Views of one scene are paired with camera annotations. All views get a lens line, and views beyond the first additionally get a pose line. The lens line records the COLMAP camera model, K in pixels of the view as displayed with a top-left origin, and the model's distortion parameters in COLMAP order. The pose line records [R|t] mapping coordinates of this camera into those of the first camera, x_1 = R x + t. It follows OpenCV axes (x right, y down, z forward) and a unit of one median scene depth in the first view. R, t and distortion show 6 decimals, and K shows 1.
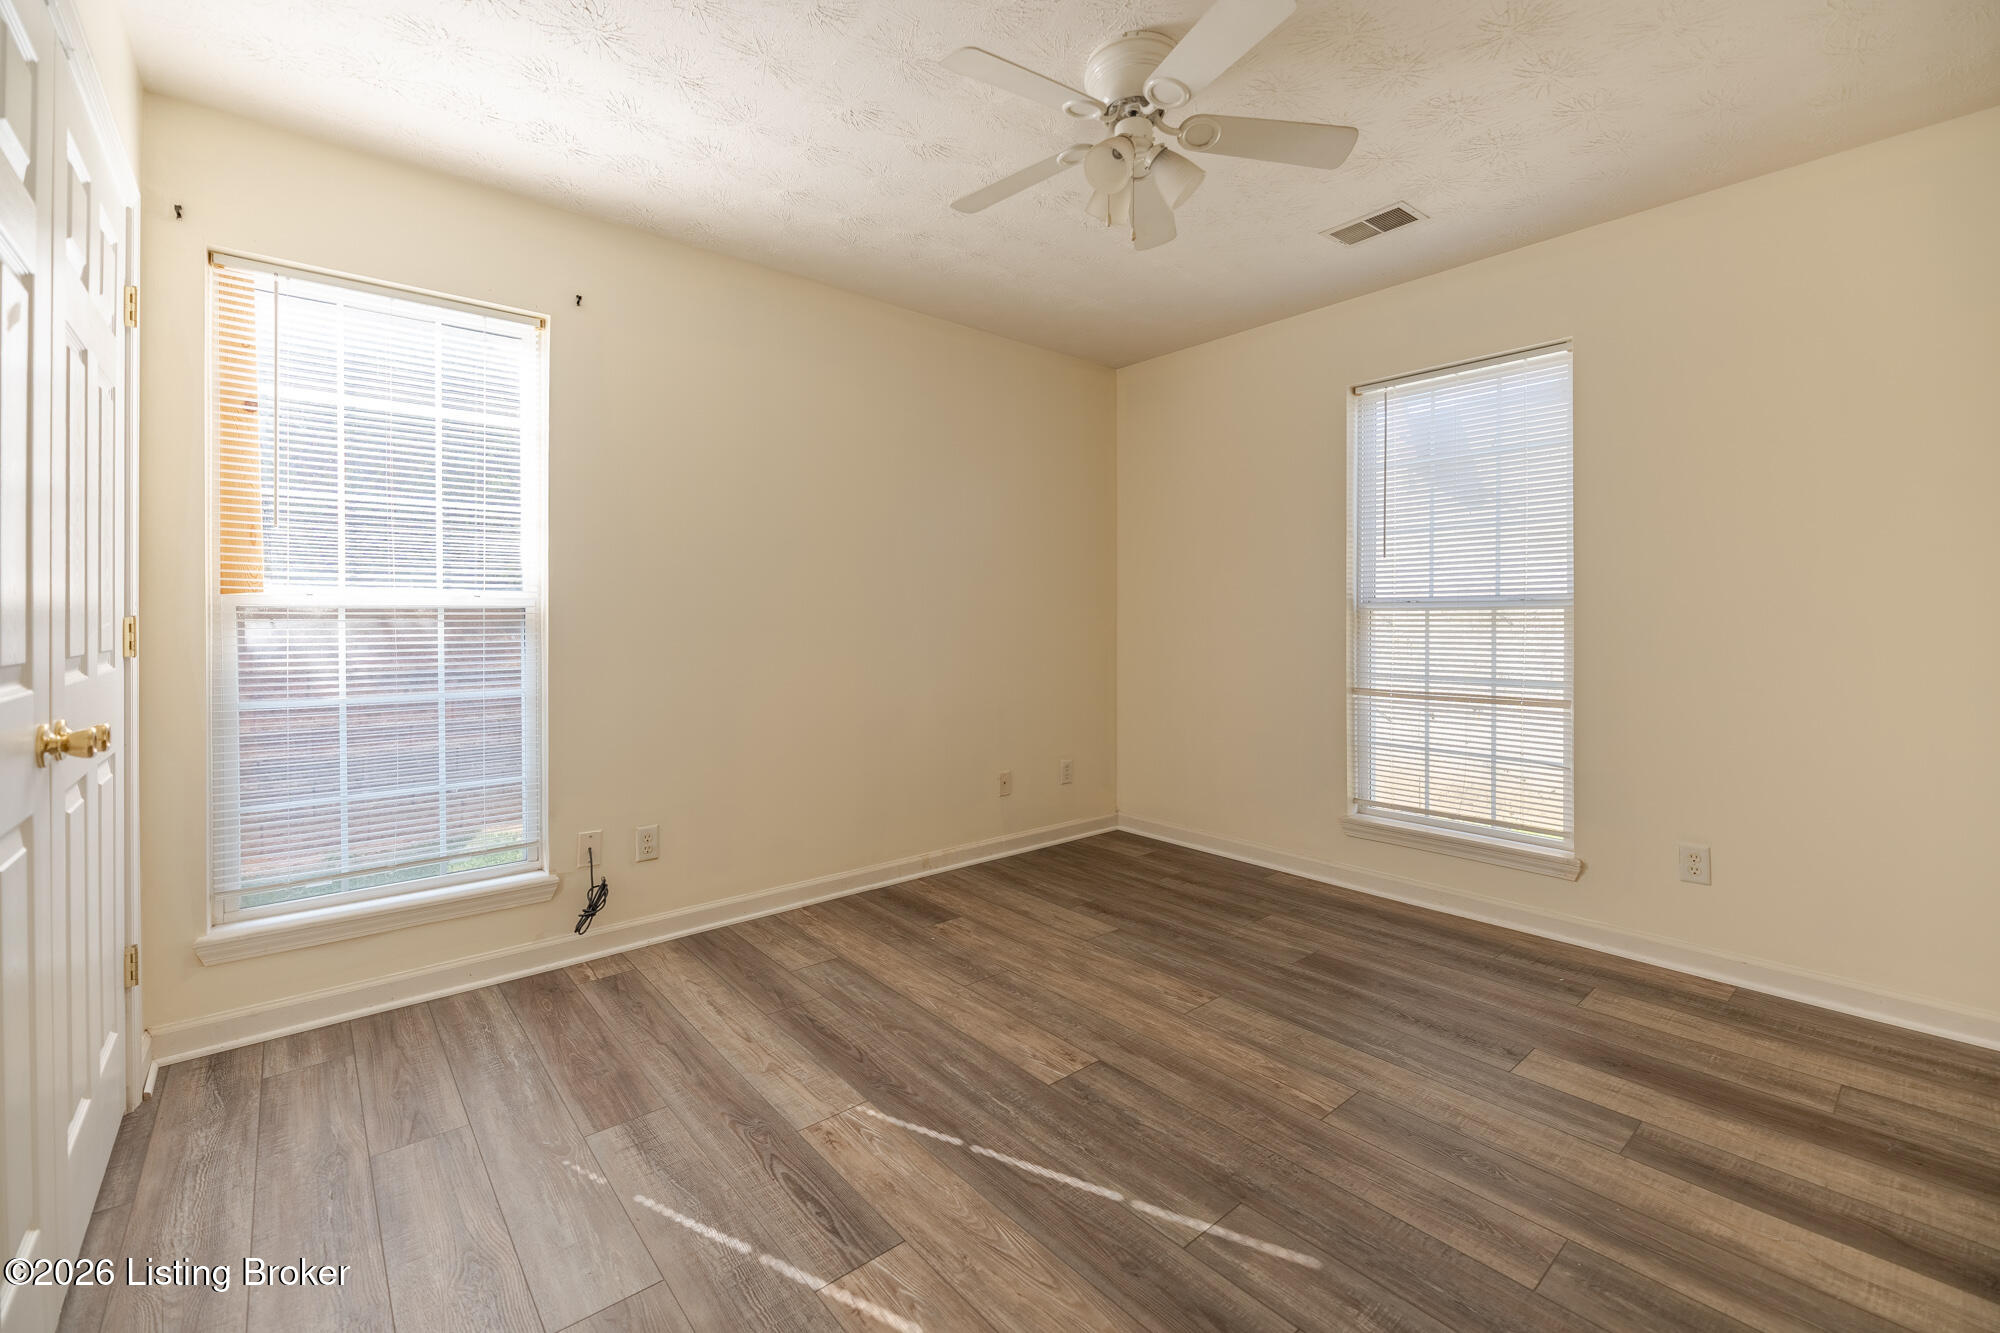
lens RADIAL K [[833.3, 0, 1006.7], [0, 833.3, 615.2], [0, 0, 1]] dist [0.000891, -0.000693]
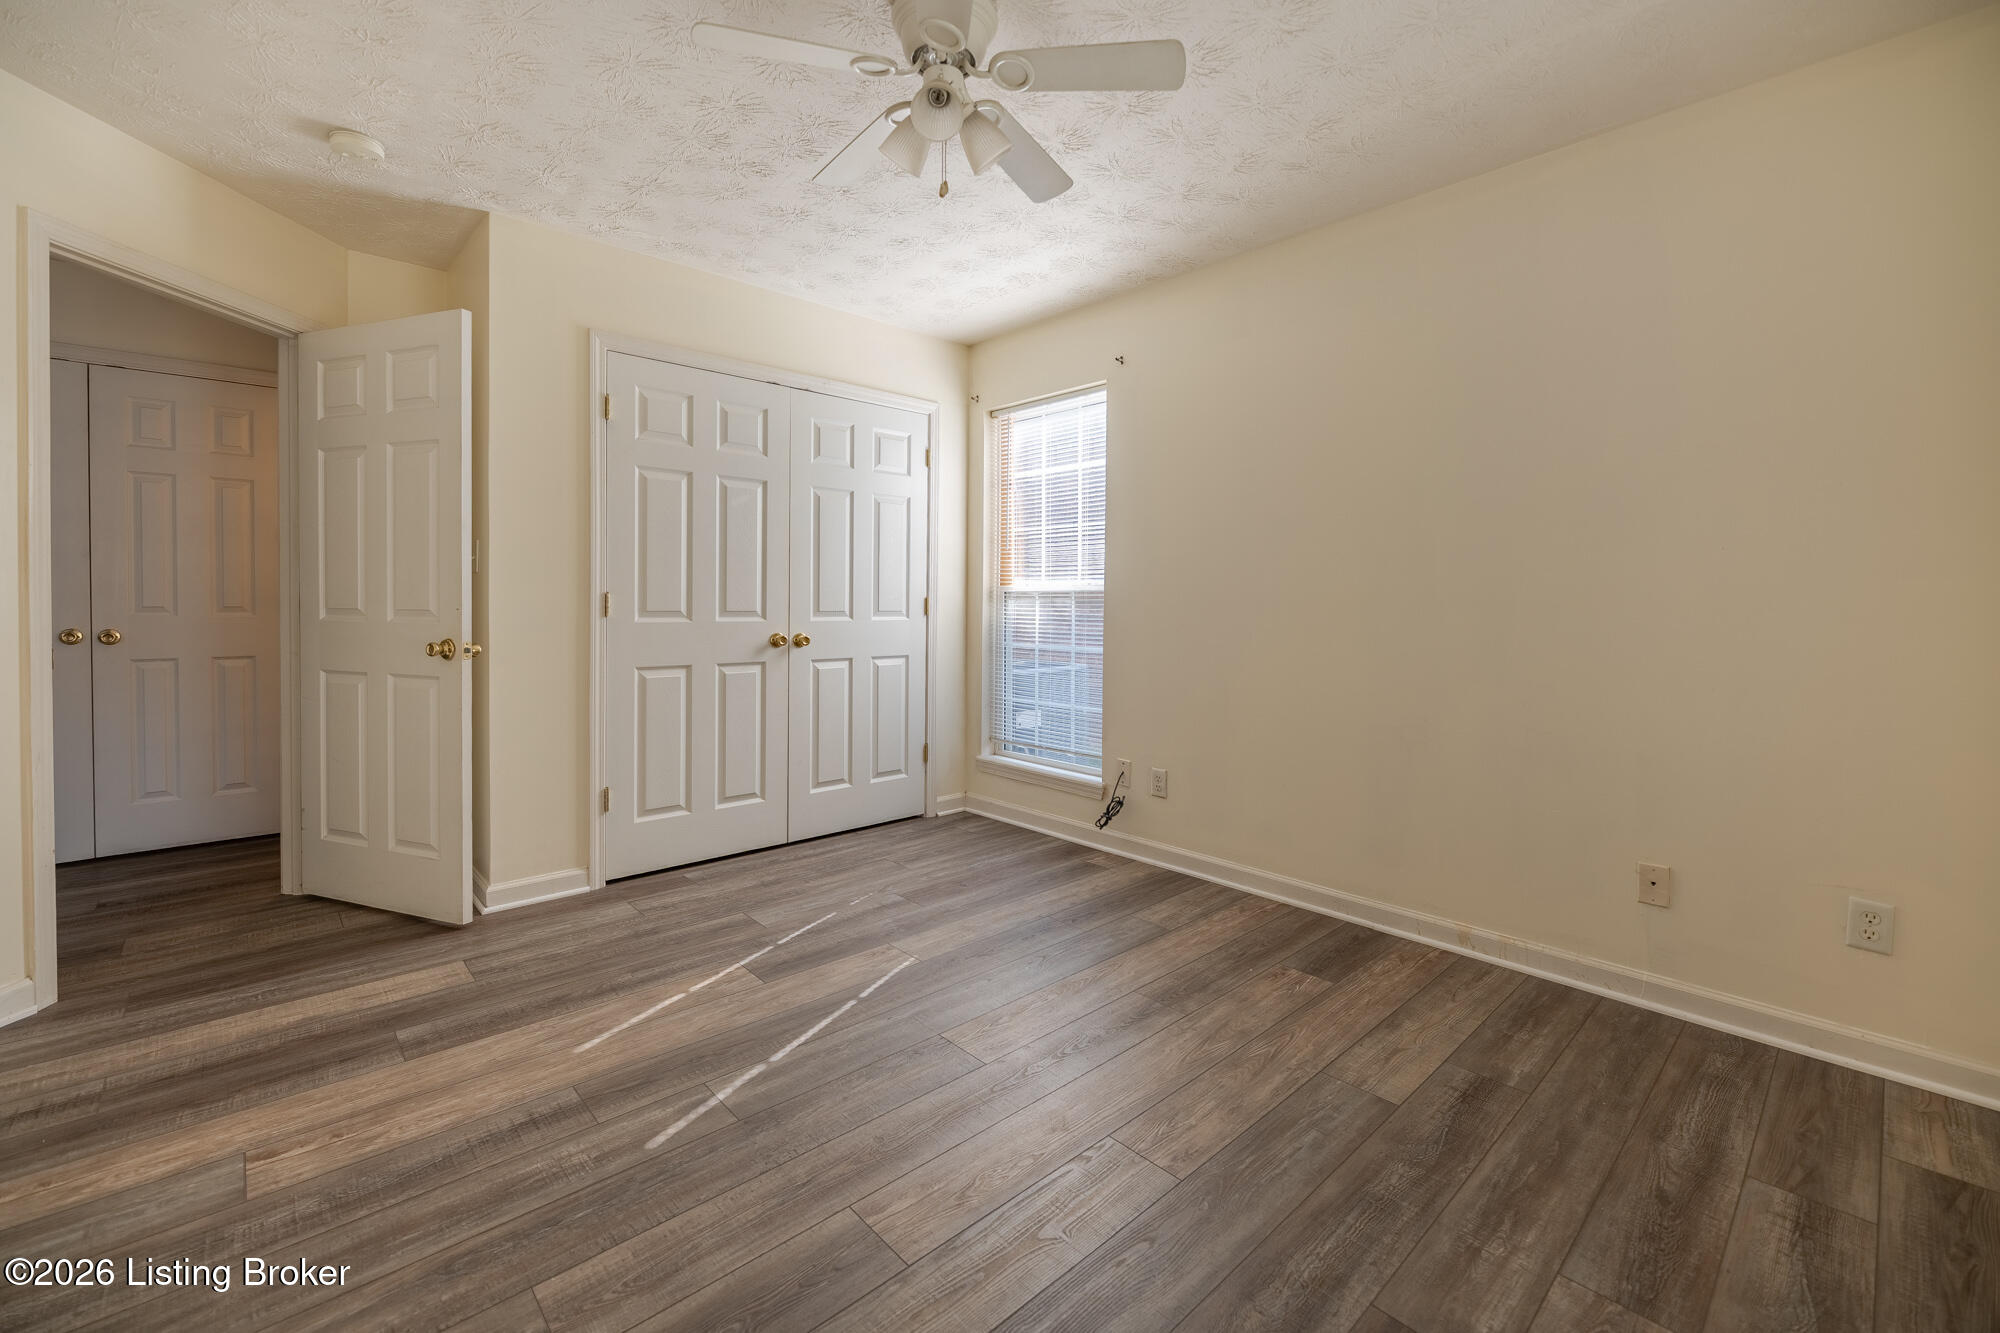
lens RADIAL K [[833.3, 0, 1006.7], [0, 833.3, 615.2], [0, 0, 1]] dist [0.000891, -0.000693]
pose [[0.037674, 0.019146, -0.999107, 0.895712], [-0.002844, 0.999814, 0.019052, 0.006212], [0.999286, 0.002124, 0.037721, 0.844738]]
